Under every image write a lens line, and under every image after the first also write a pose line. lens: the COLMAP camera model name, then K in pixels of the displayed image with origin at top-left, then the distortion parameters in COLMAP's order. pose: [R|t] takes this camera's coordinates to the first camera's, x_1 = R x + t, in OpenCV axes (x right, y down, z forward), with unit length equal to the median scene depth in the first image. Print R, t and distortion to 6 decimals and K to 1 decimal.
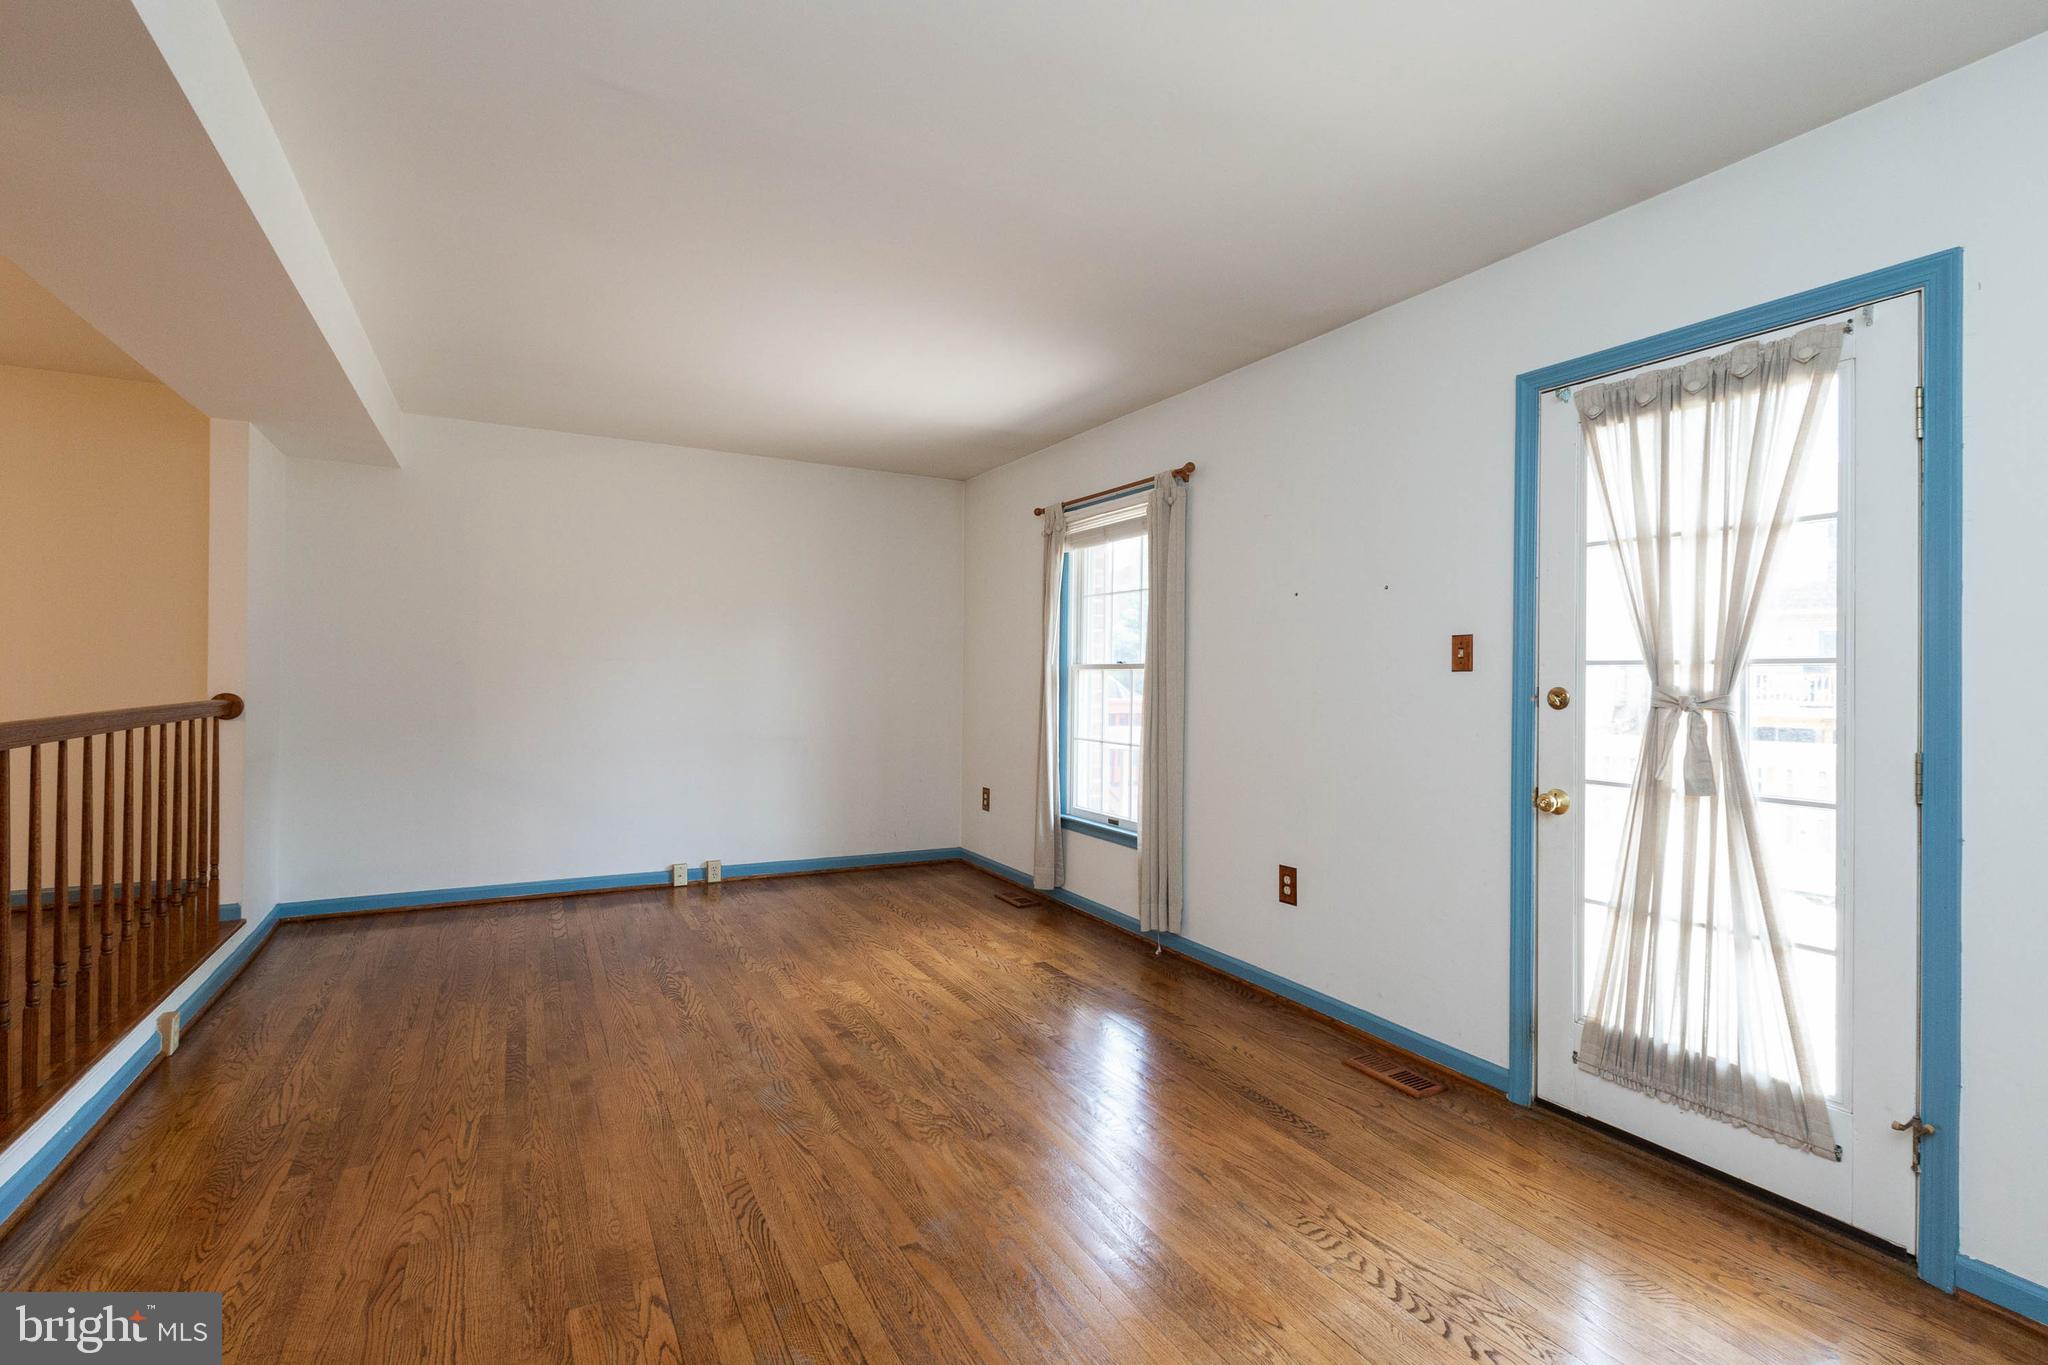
lens RADIAL K [[898.9, 0, 1025.0], [0, 898.9, 677.8], [0, 0, 1]] dist [0.002168, 0.000089]
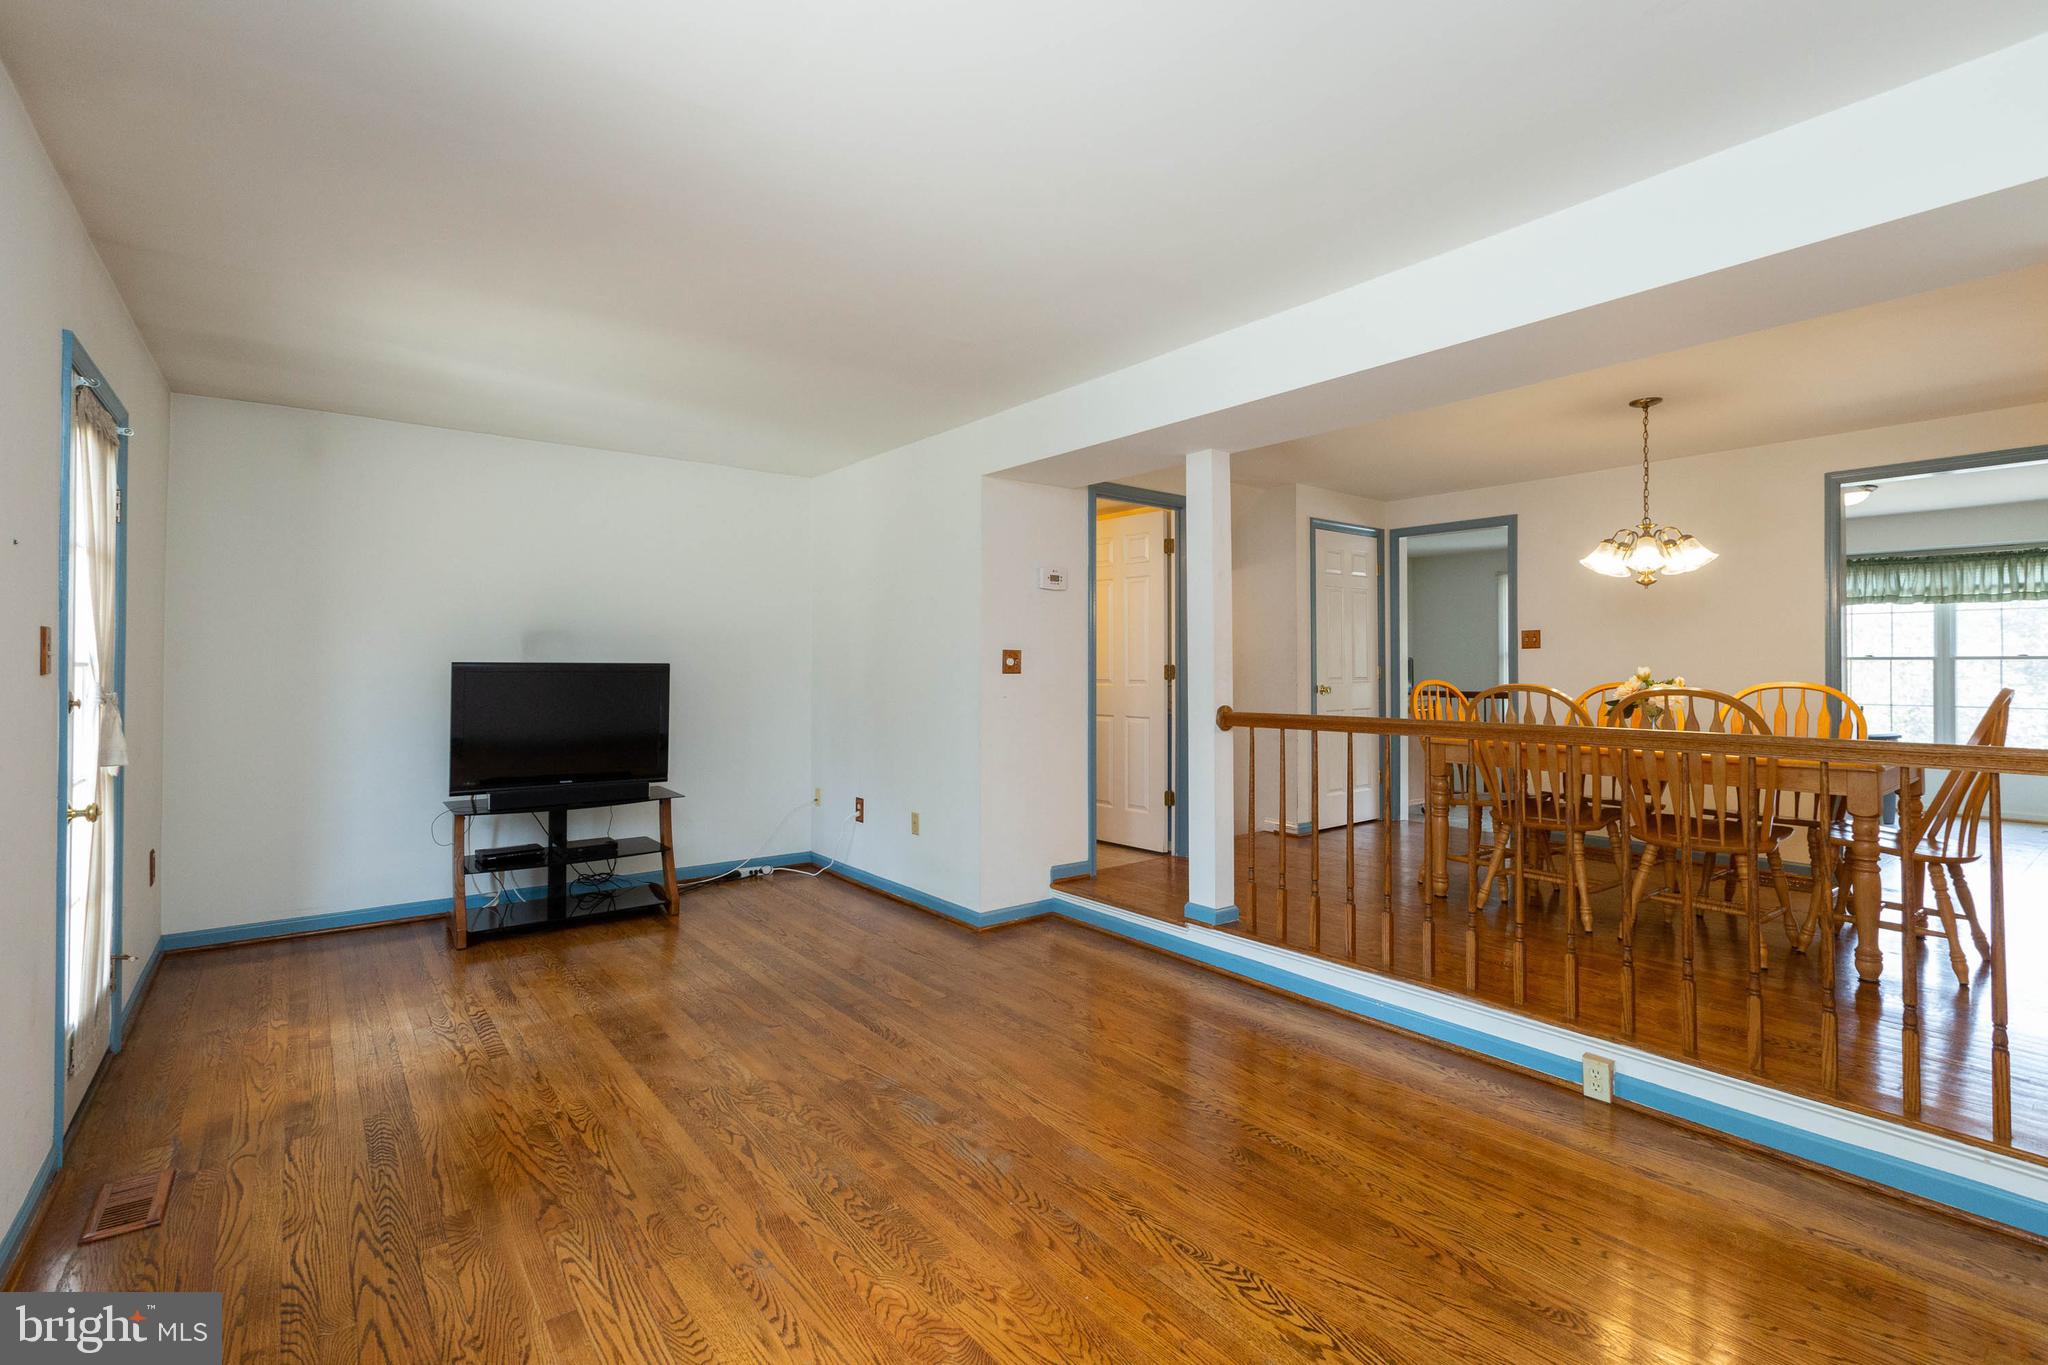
lens RADIAL K [[898.9, 0, 1021.9], [0, 898.9, 666.6], [0, 0, 1]] dist [0.002168, 0.000089]
pose [[-0.986976, -0.012273, -0.160400, -0.250002], [-0.012062, 0.999925, -0.002287, -0.027180], [0.160416, -0.000323, -0.987049, 2.235262]]
